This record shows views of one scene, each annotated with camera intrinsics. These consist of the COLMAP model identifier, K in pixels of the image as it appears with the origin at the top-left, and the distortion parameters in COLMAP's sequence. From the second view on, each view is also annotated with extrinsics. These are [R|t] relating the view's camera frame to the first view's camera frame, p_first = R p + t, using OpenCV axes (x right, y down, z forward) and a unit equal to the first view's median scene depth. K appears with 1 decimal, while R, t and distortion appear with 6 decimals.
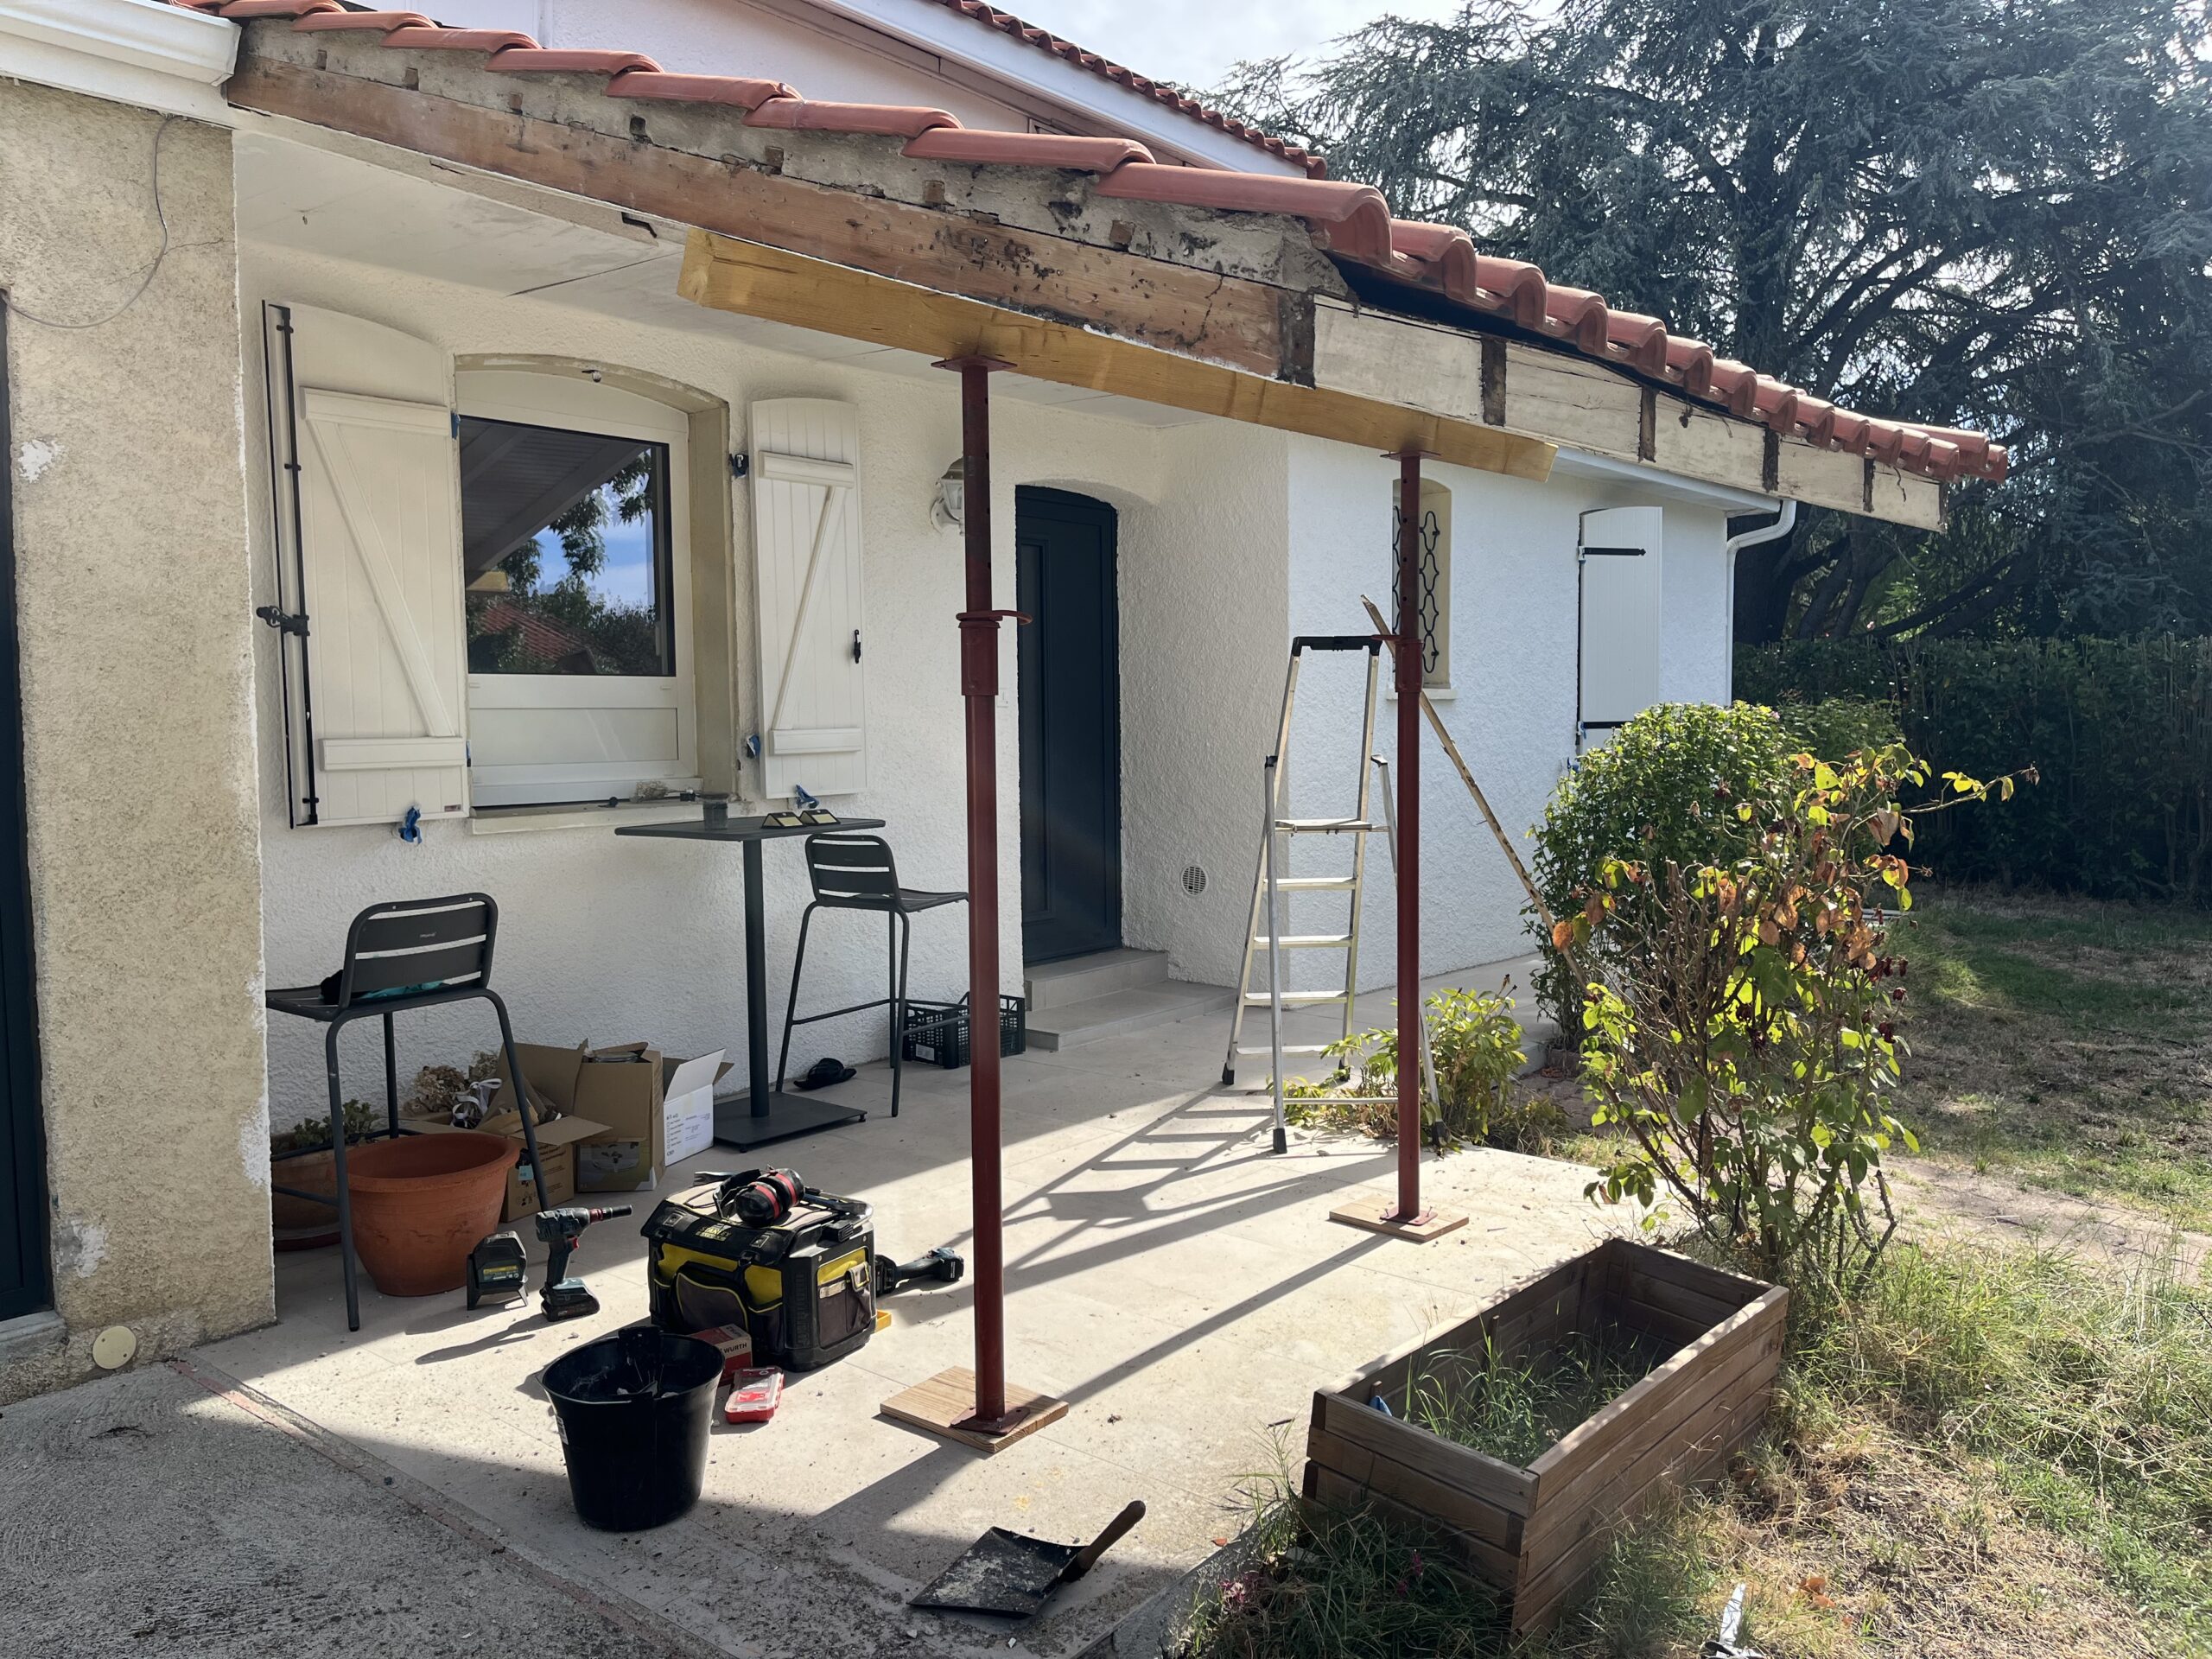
lens RADIAL K [[1670.3, 0, 1112.1], [0, 1670.3, 805.5], [0, 0, 1]] dist [0.067871, -0.121827]
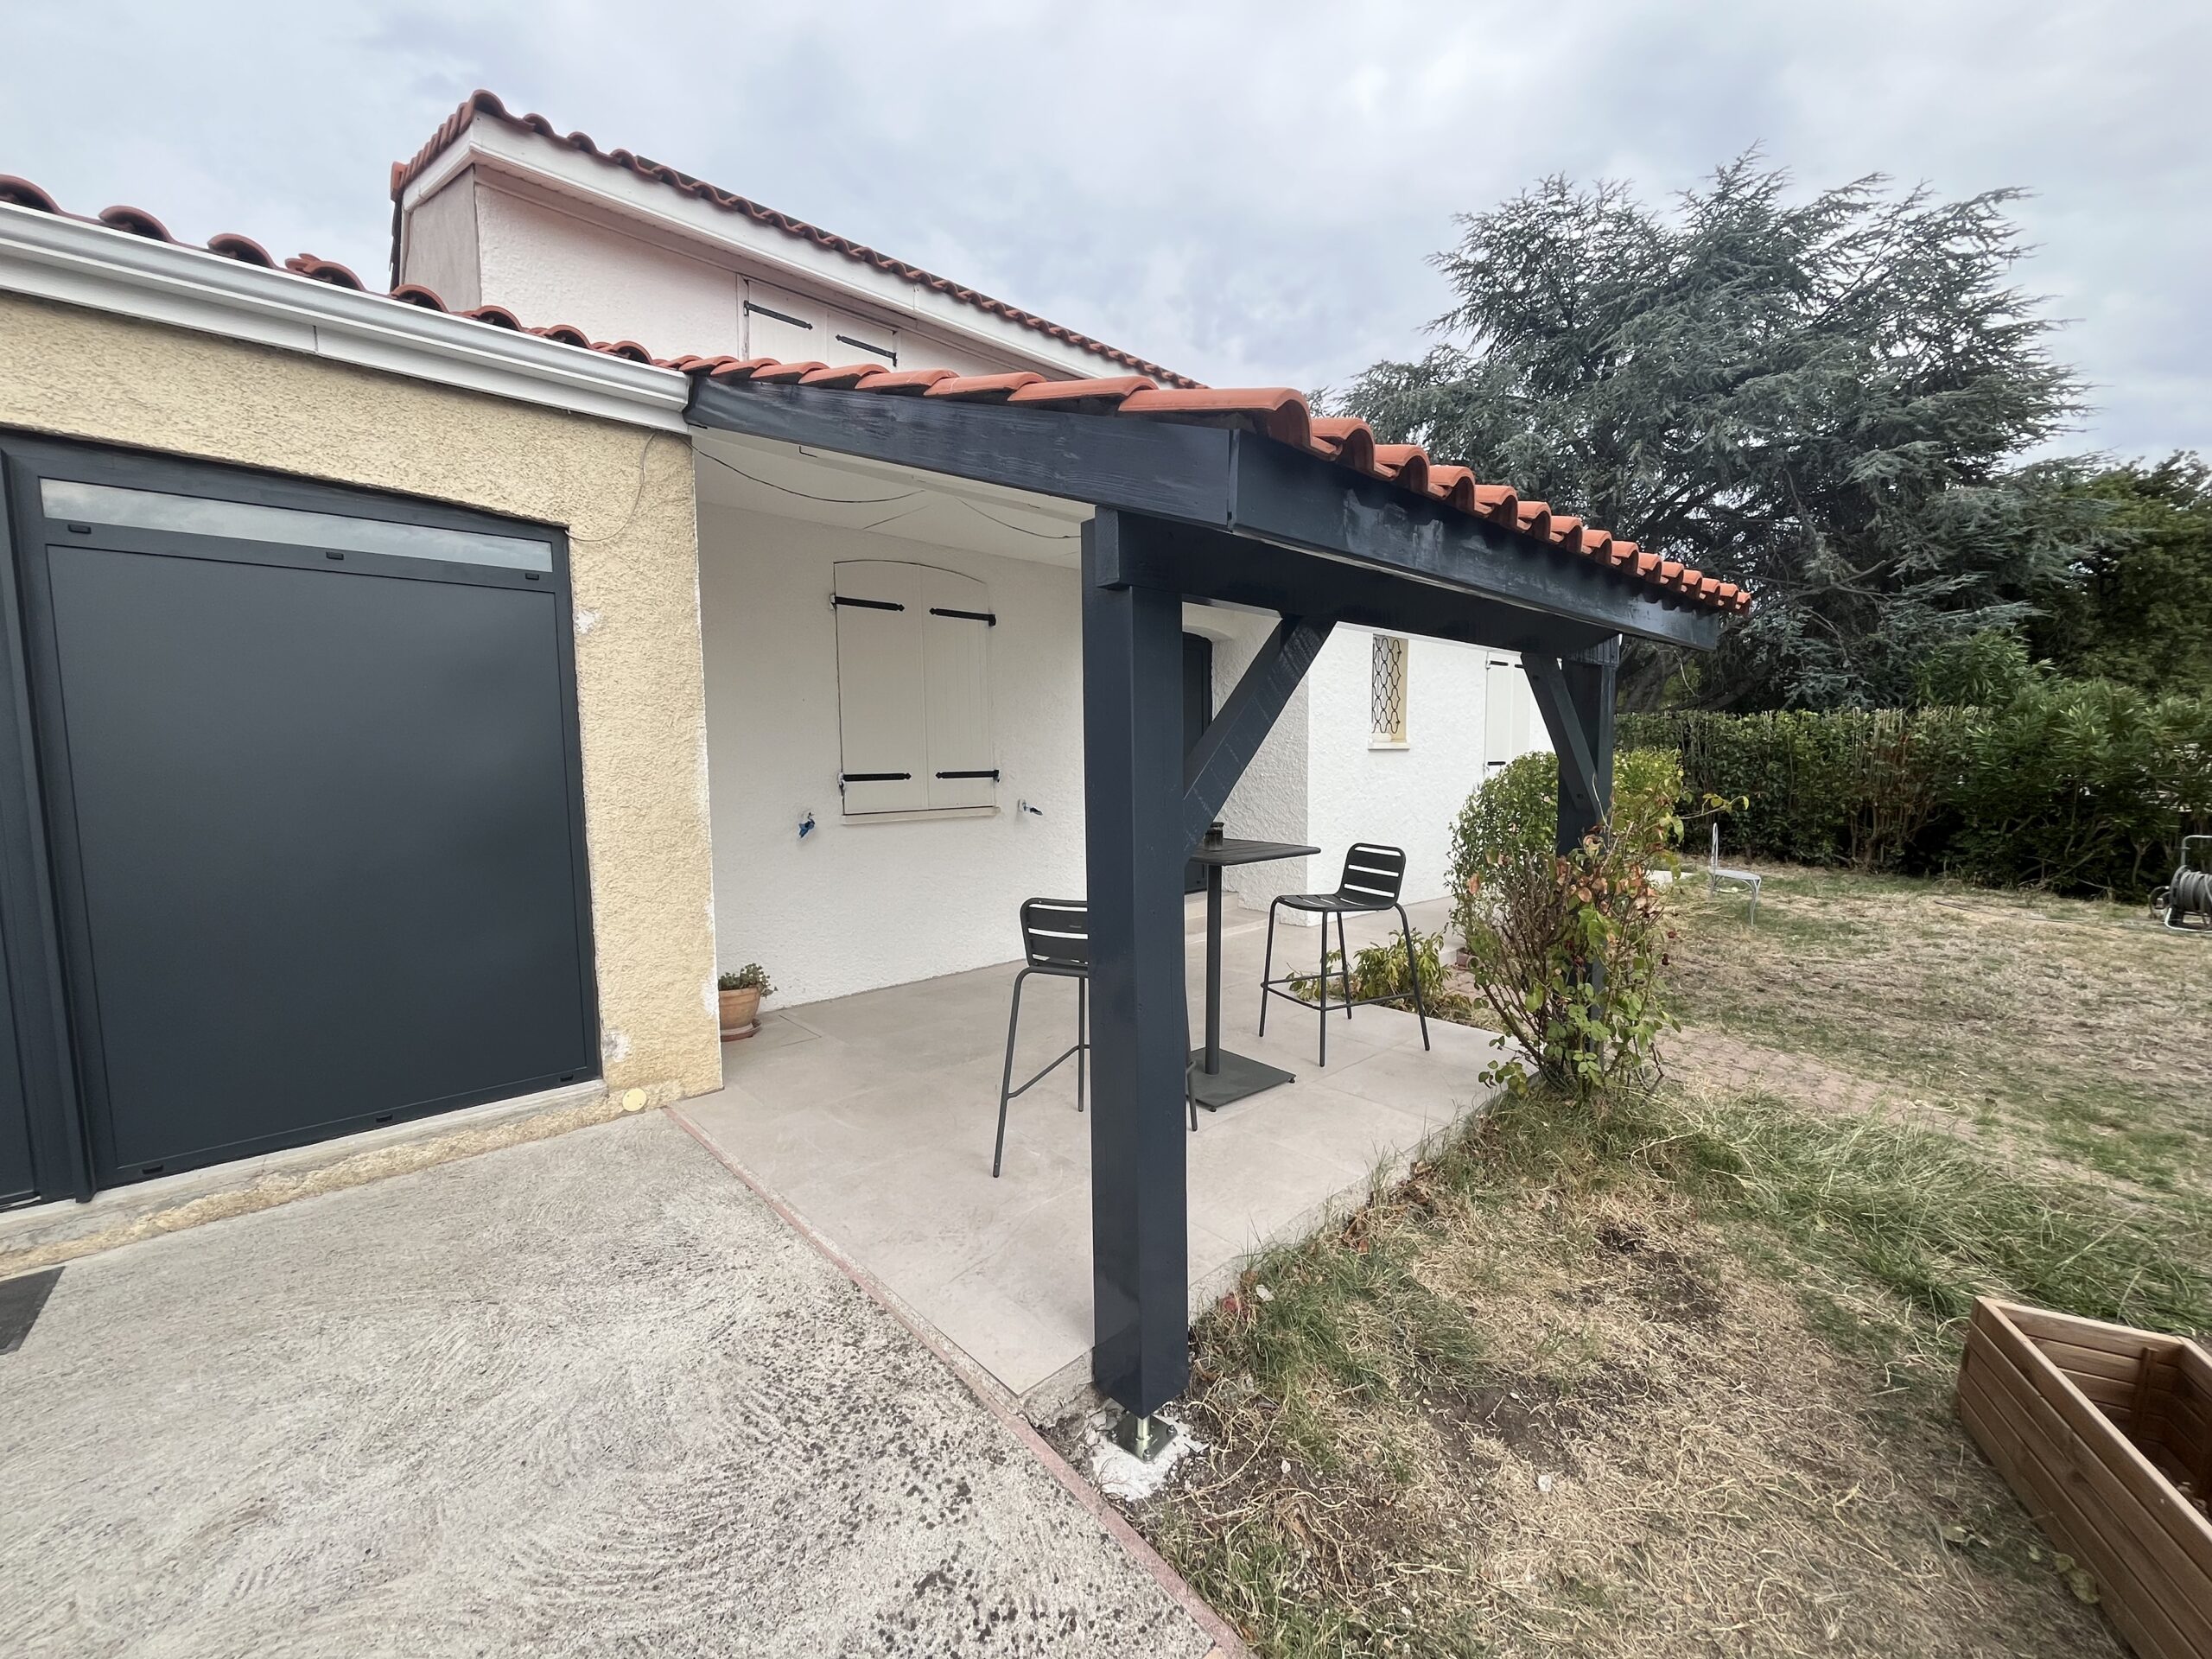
lens RADIAL K [[890.6, 0, 1107.4], [0, 890.6, 833.0], [0, 0, 1]] dist [-0.050498, 0.024135]
pose [[0.989382, 0.011433, -0.144886, 0.045642], [-0.006581, 0.999403, 0.033921, -0.007301], [0.145187, -0.032607, 0.988867, 0.087905]]
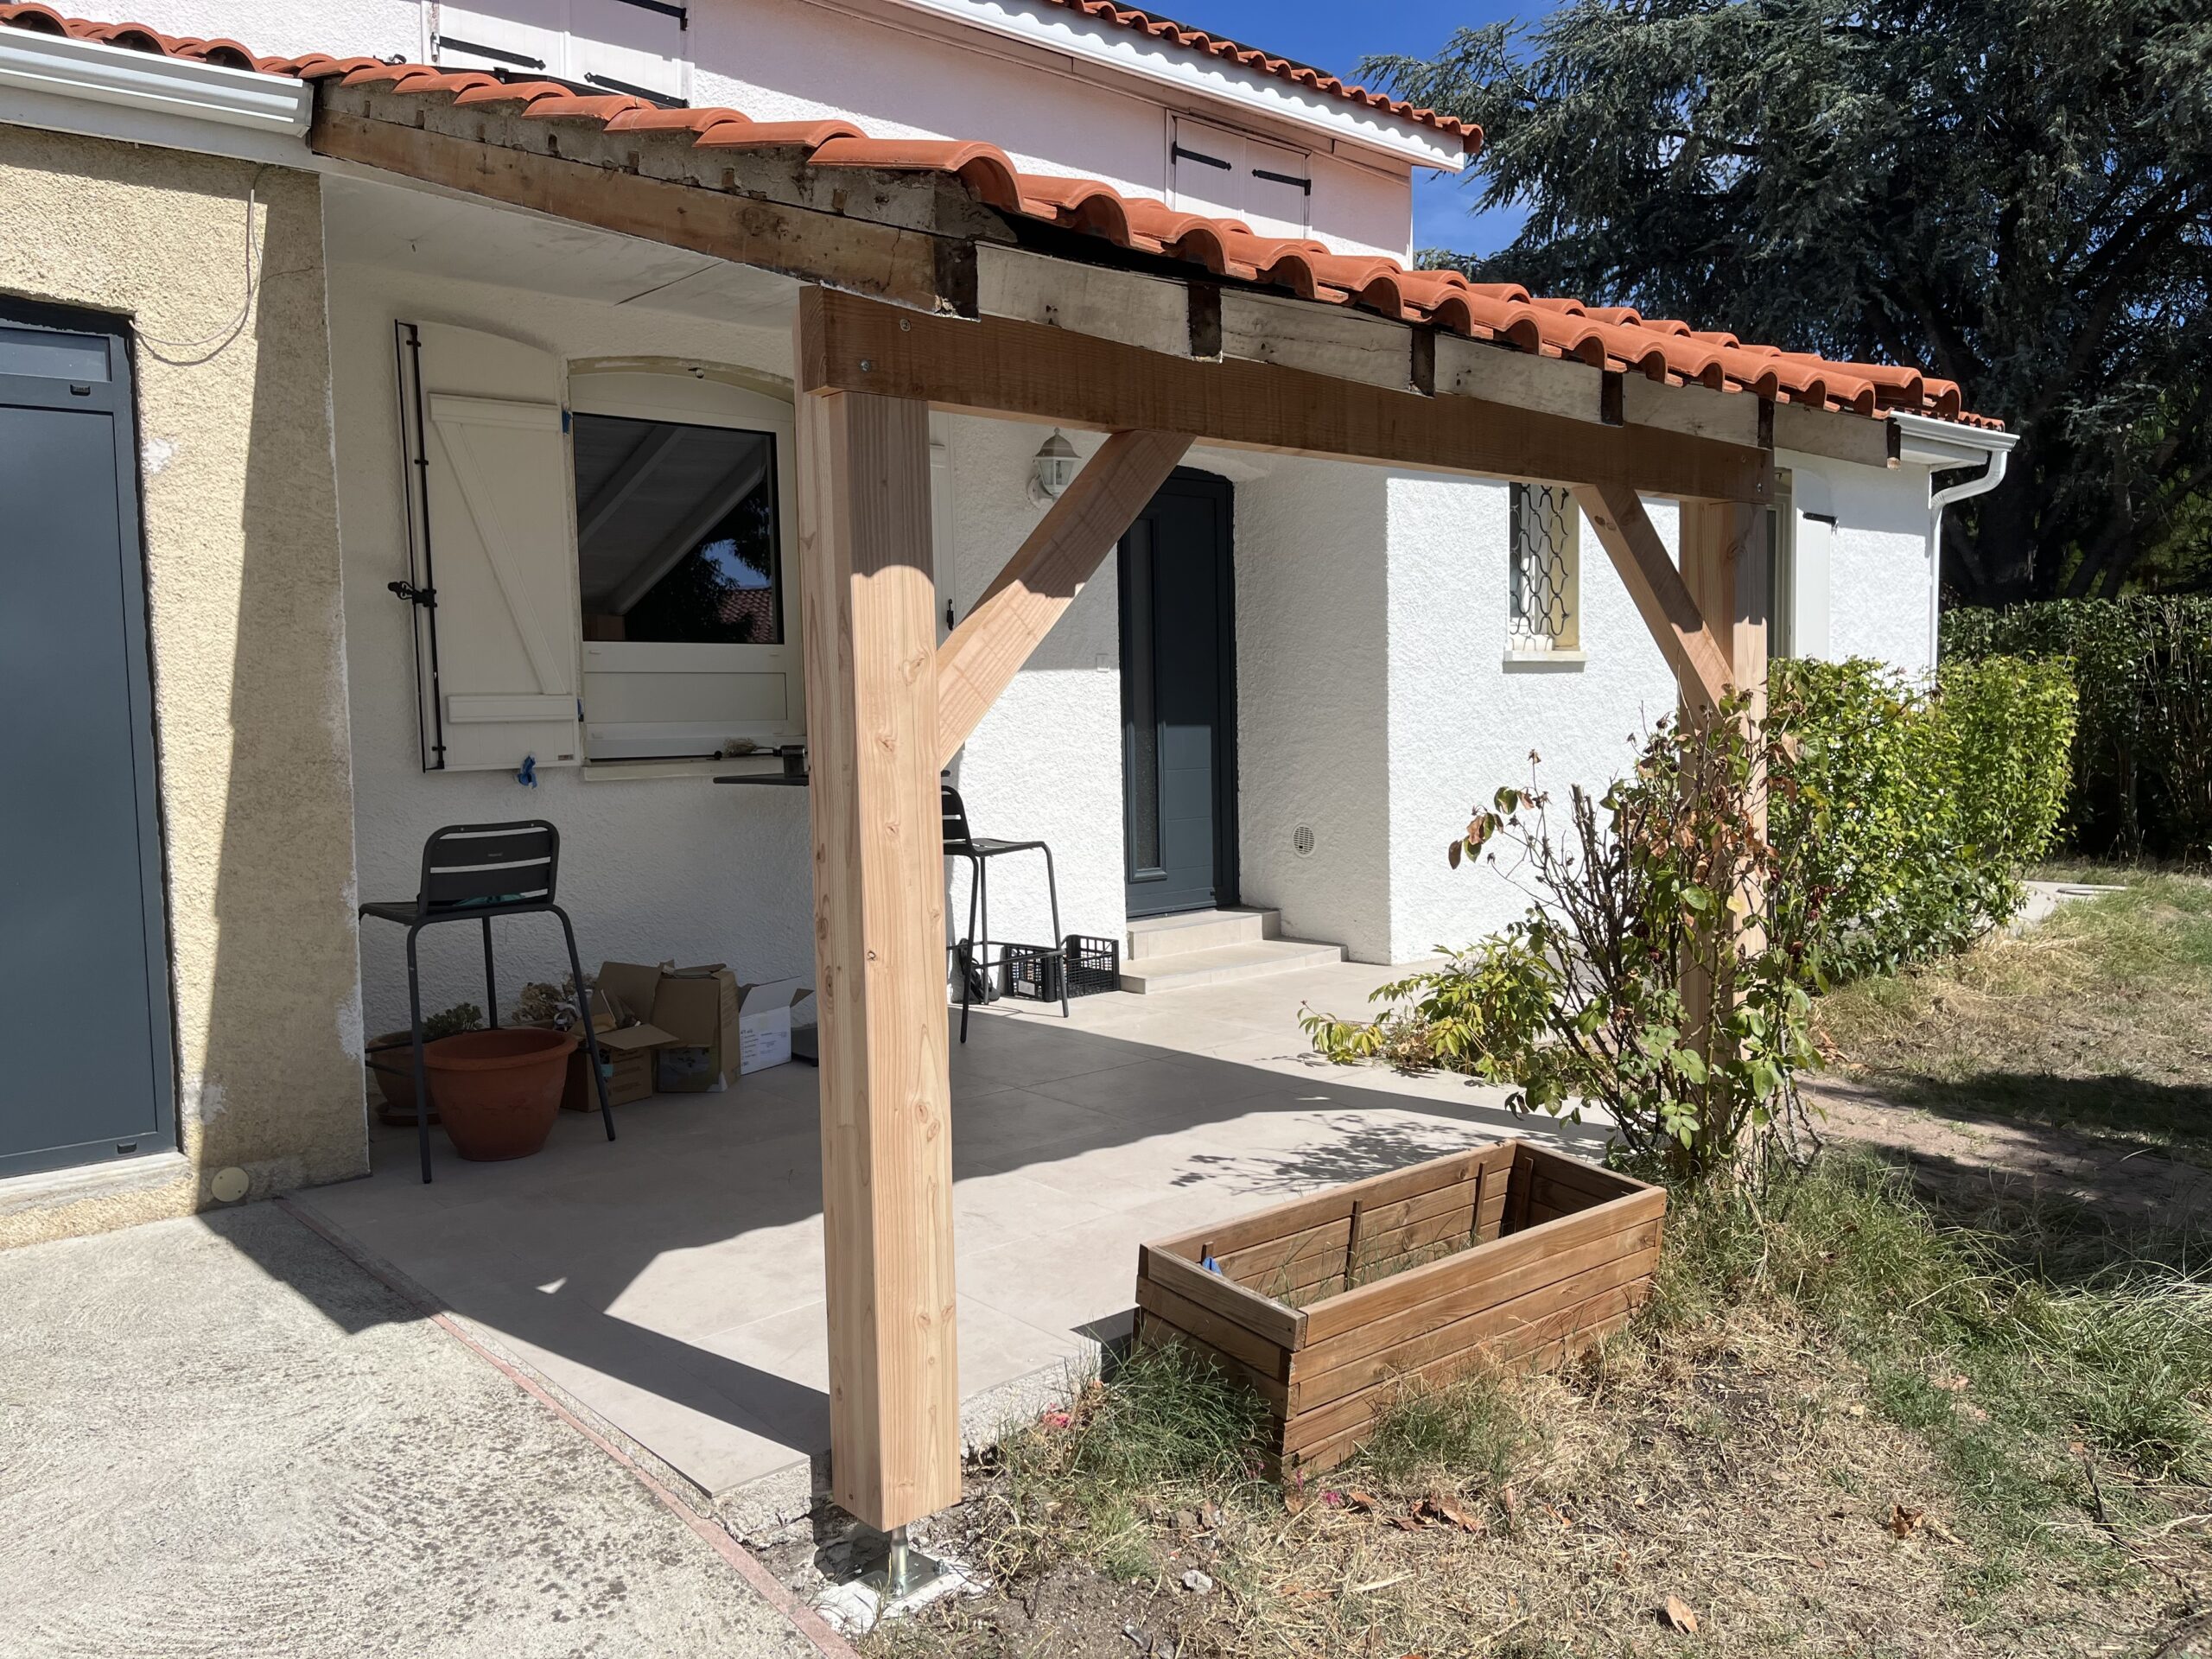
lens RADIAL K [[1678.5, 0, 1106.0], [0, 1678.5, 829.5], [0, 0, 1]] dist [0.049258, -0.102993]
pose [[0.981909, -0.001079, -0.189353, 0.187467], [0.003507, 0.999916, 0.012491, 0.037782], [0.189323, -0.012929, 0.981830, -0.055721]]
